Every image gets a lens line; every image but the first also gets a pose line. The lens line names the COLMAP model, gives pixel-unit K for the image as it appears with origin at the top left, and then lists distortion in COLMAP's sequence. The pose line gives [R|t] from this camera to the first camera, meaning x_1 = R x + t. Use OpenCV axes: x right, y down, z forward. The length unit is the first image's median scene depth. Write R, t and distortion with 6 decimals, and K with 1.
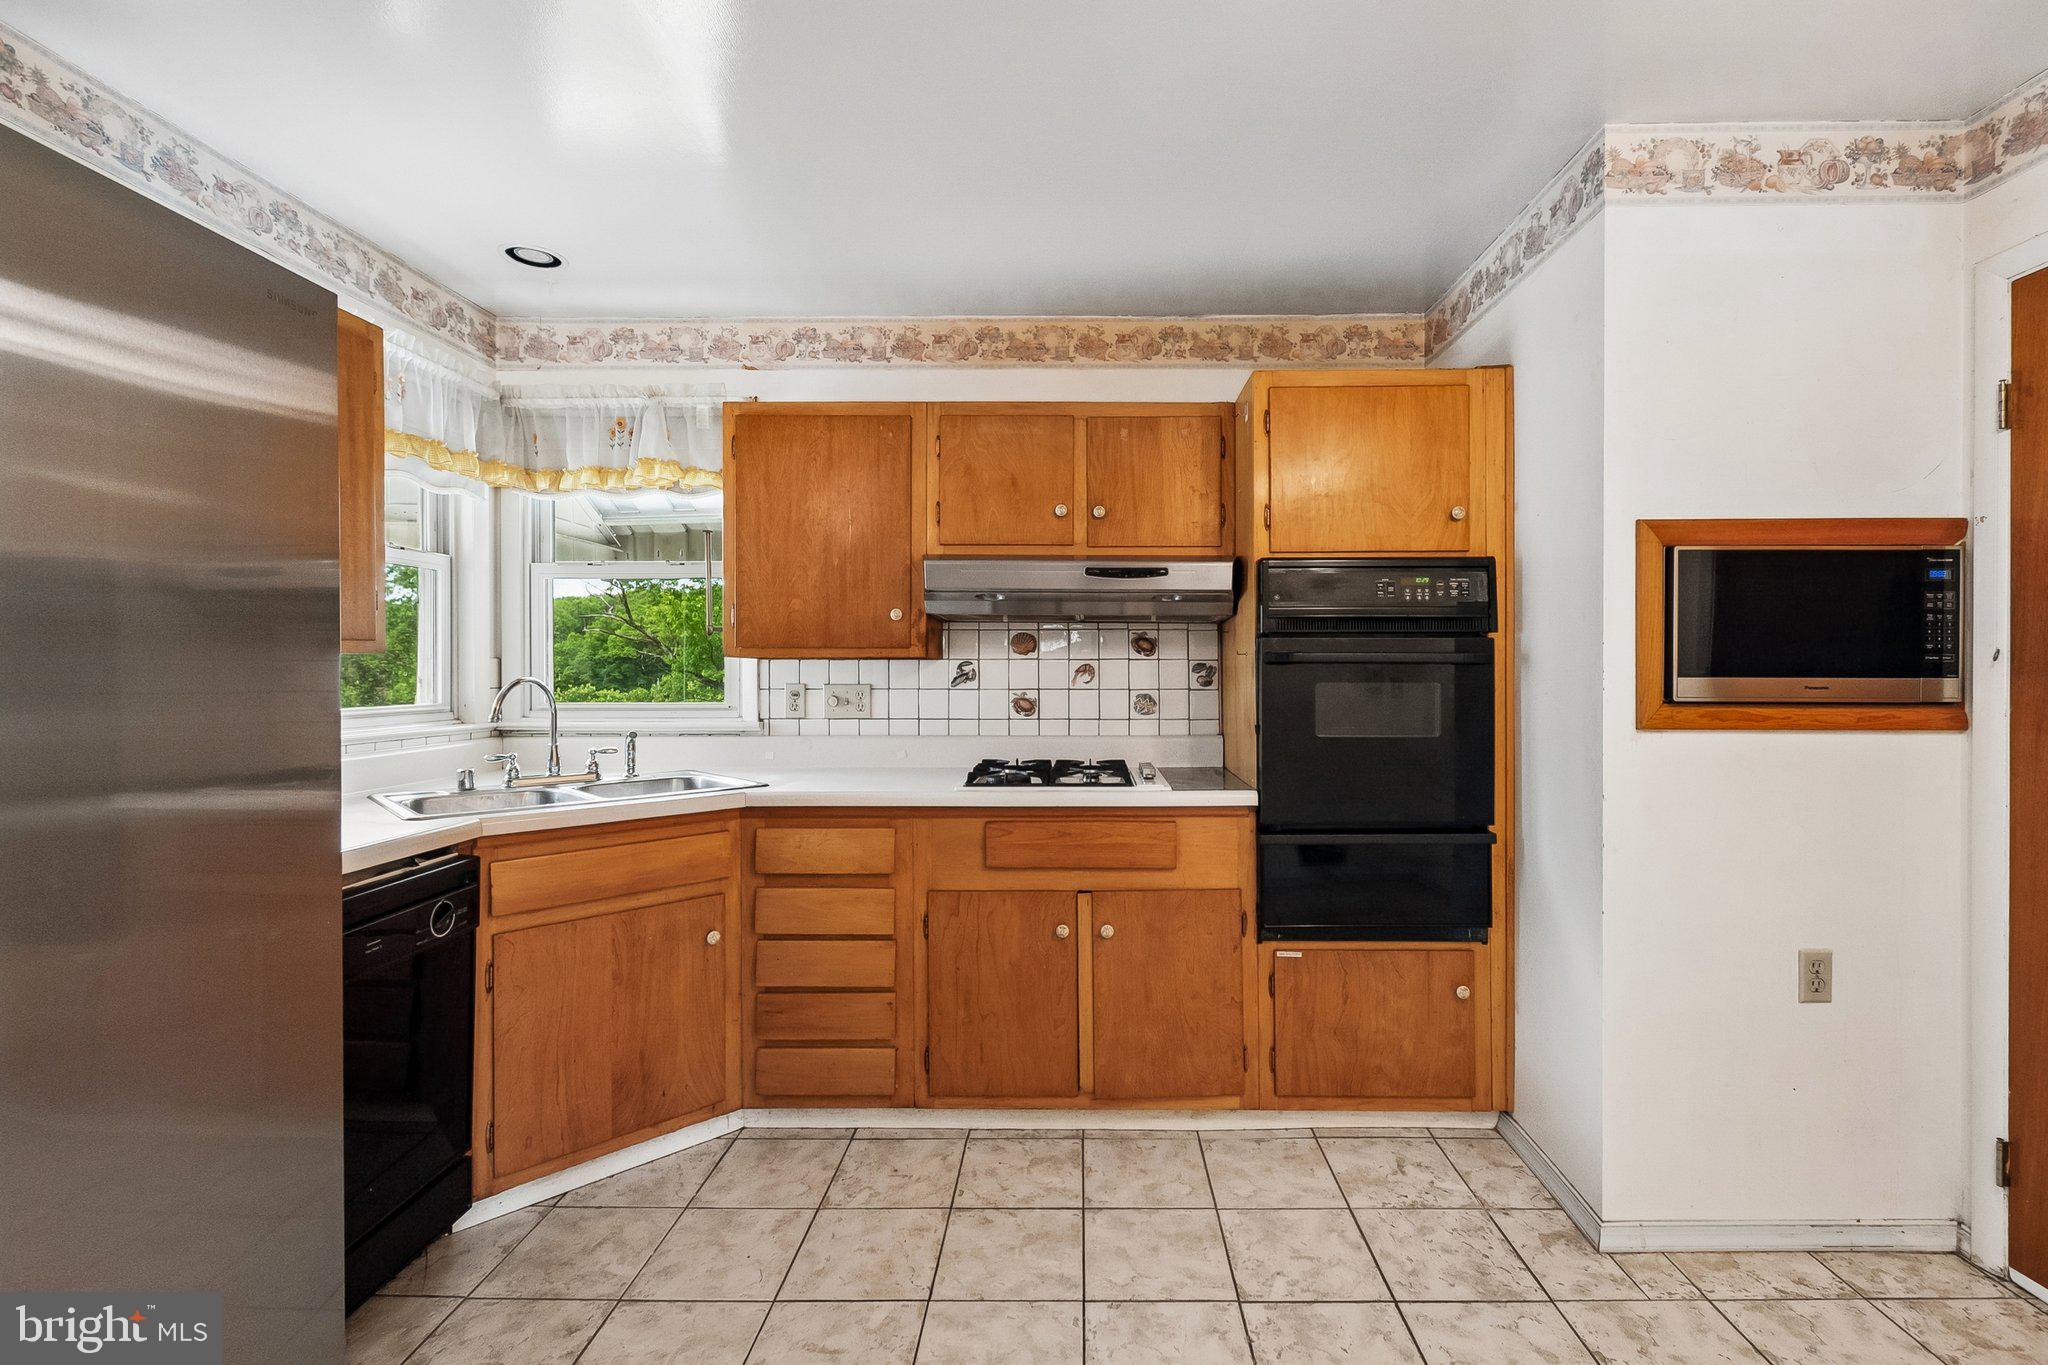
lens RADIAL K [[922.2, 0, 1076.2], [0, 922.2, 672.8], [0, 0, 1]] dist [0.010938, -0.006058]
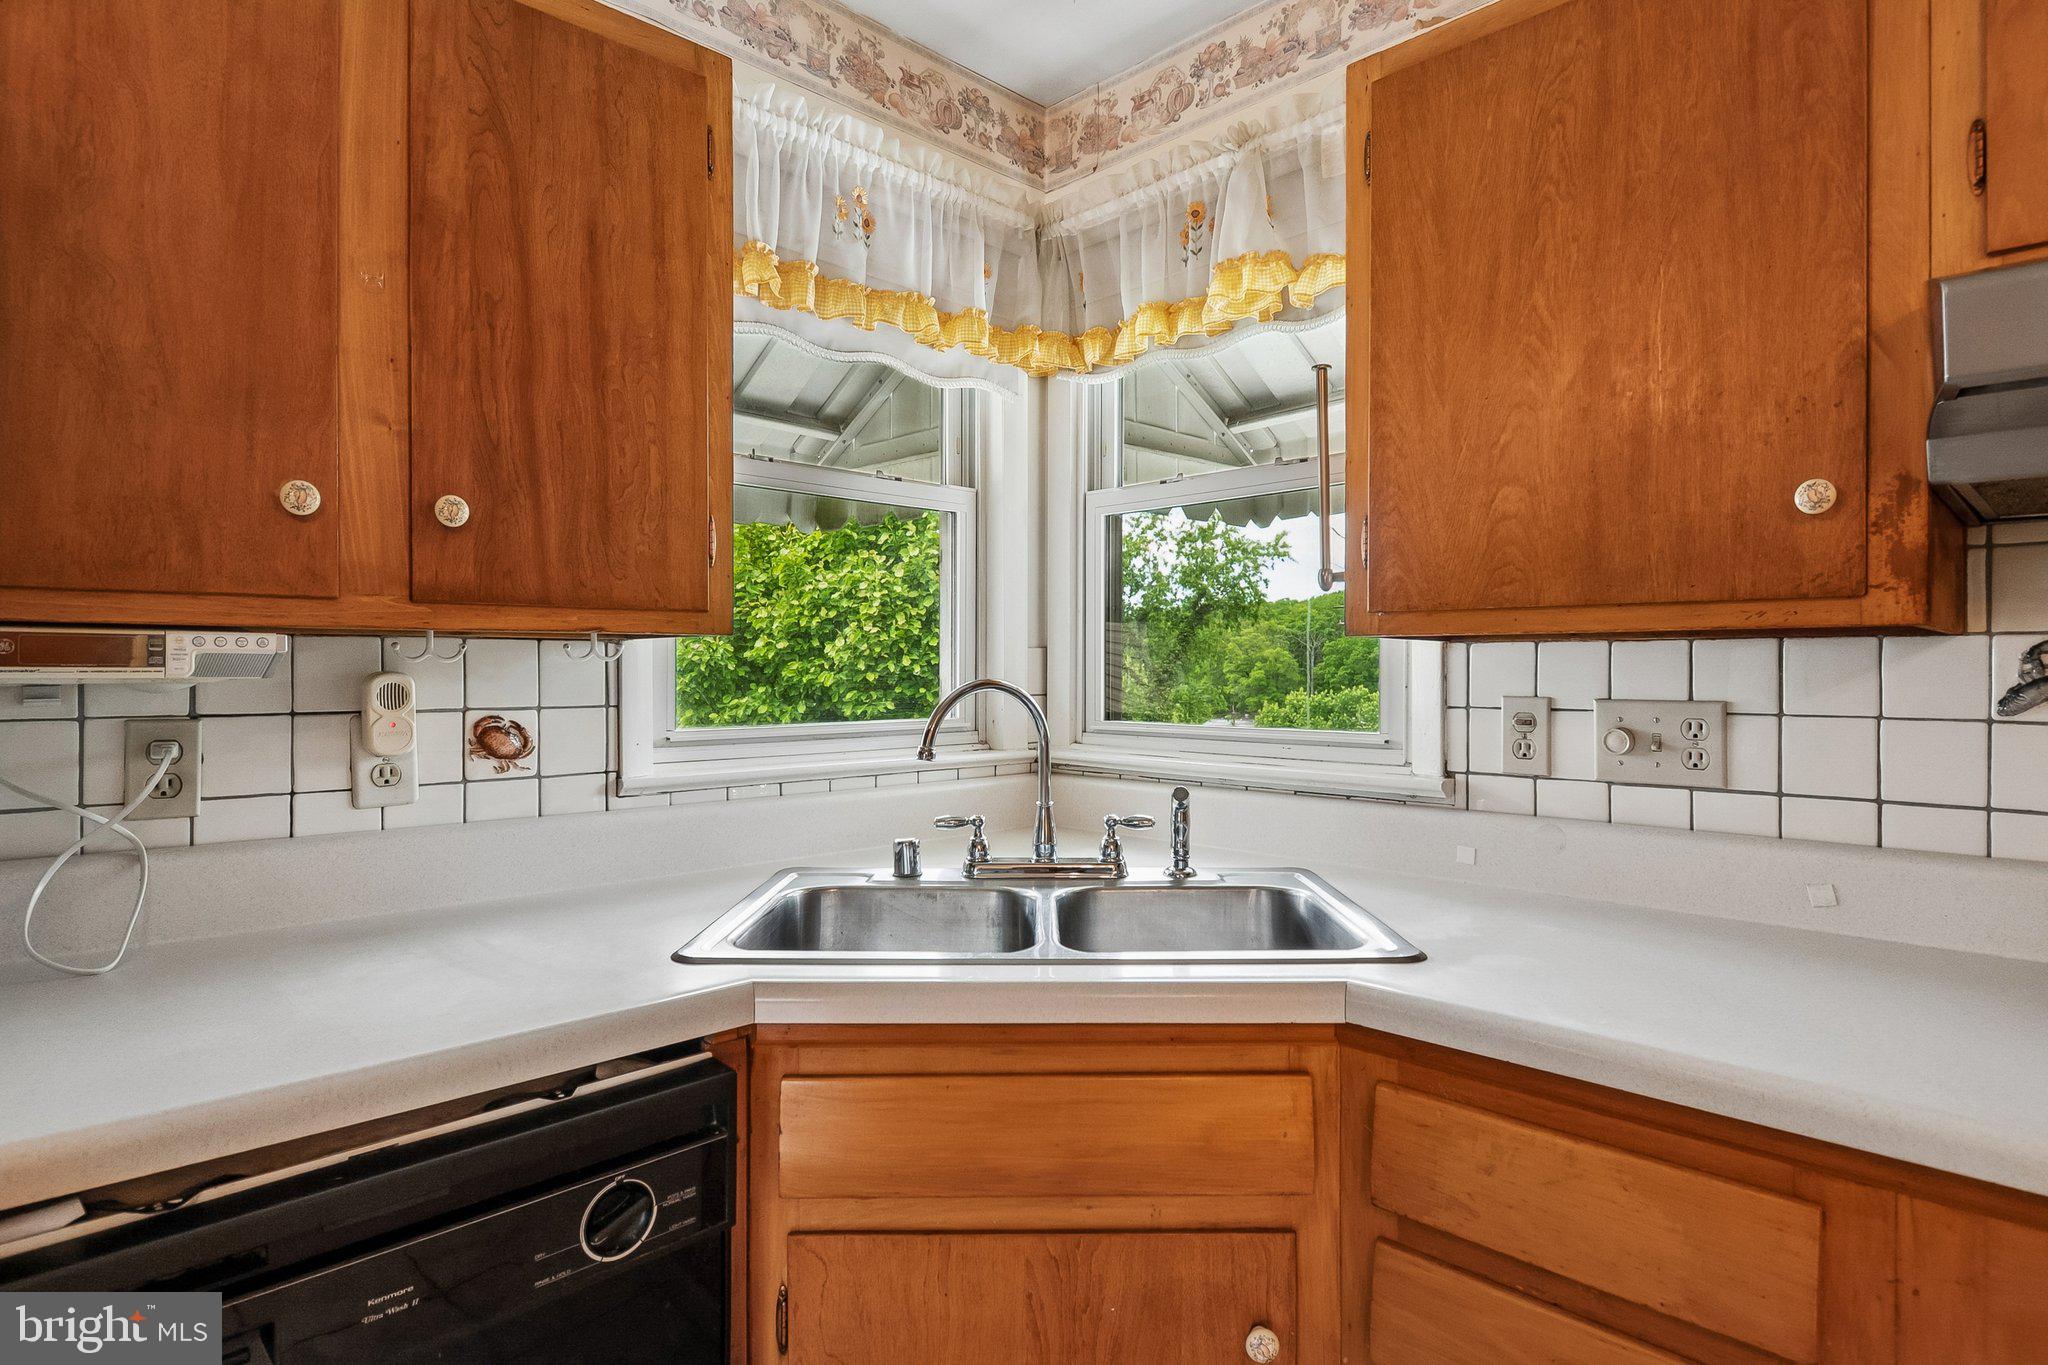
lens RADIAL K [[1099.9, 0, 1031.5], [0, 1099.9, 669.8], [0, 0, 1]] dist [0.003574, -0.004945]
pose [[0.710404, 0.001526, -0.703792, -0.129845], [-0.003962, 0.999990, -0.001831, 0.000913], [0.703783, 0.004089, 0.710404, 0.580544]]
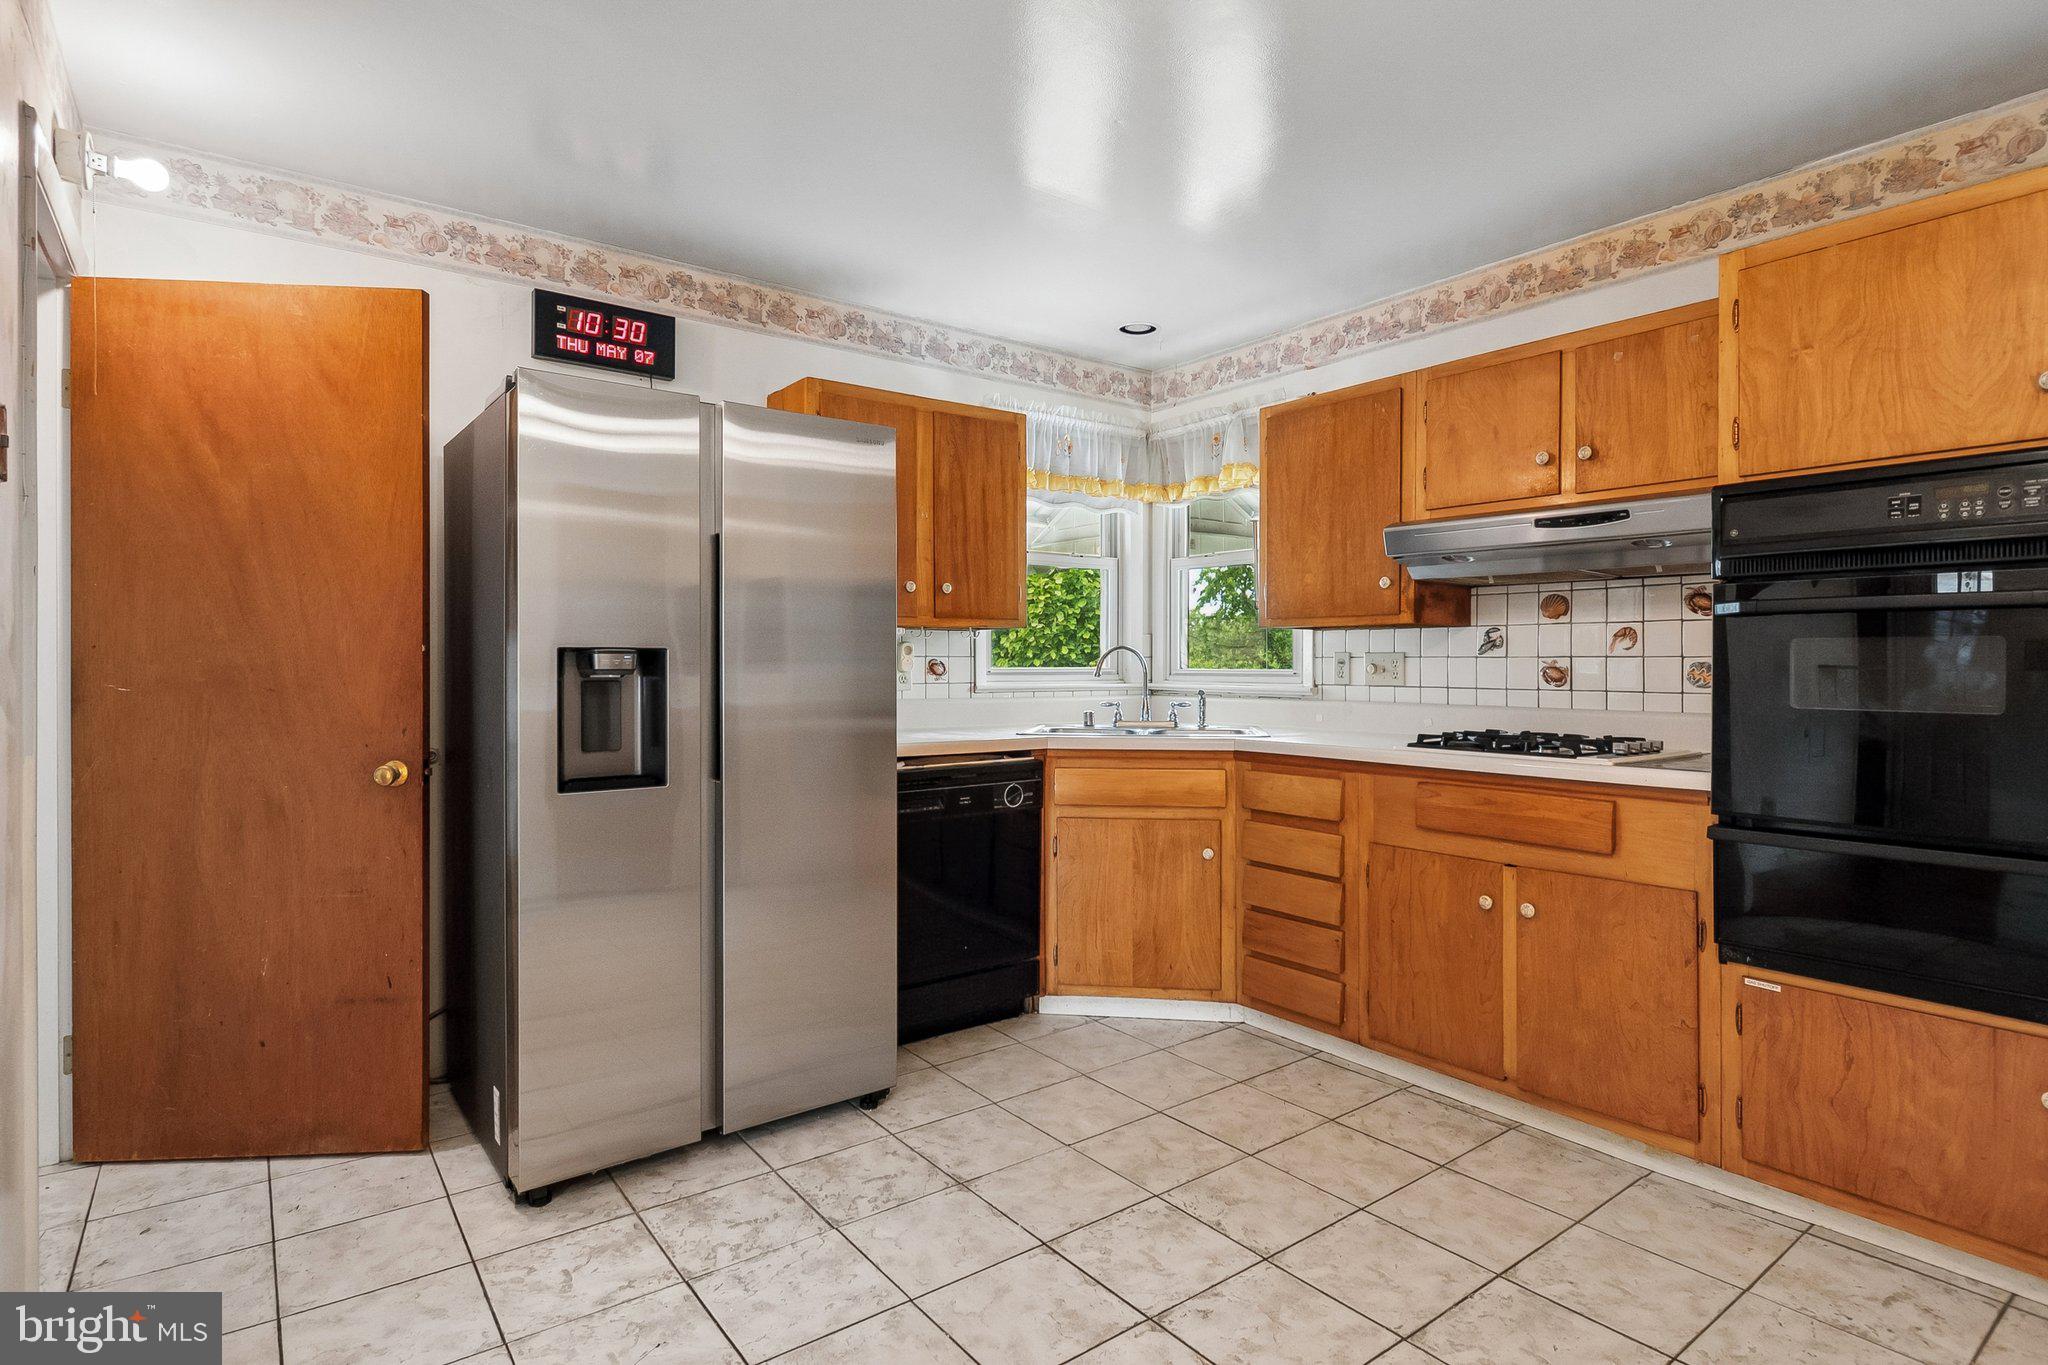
lens RADIAL K [[1052.2, 0, 1031.8], [0, 1052.2, 668.3], [0, 0, 1]] dist [0.000846, -0.002225]
pose [[0.610119, 0.005658, -0.792289, 0.557288], [-0.004931, 0.999982, 0.003344, 0.035019], [0.792294, 0.001866, 0.610136, -0.040669]]
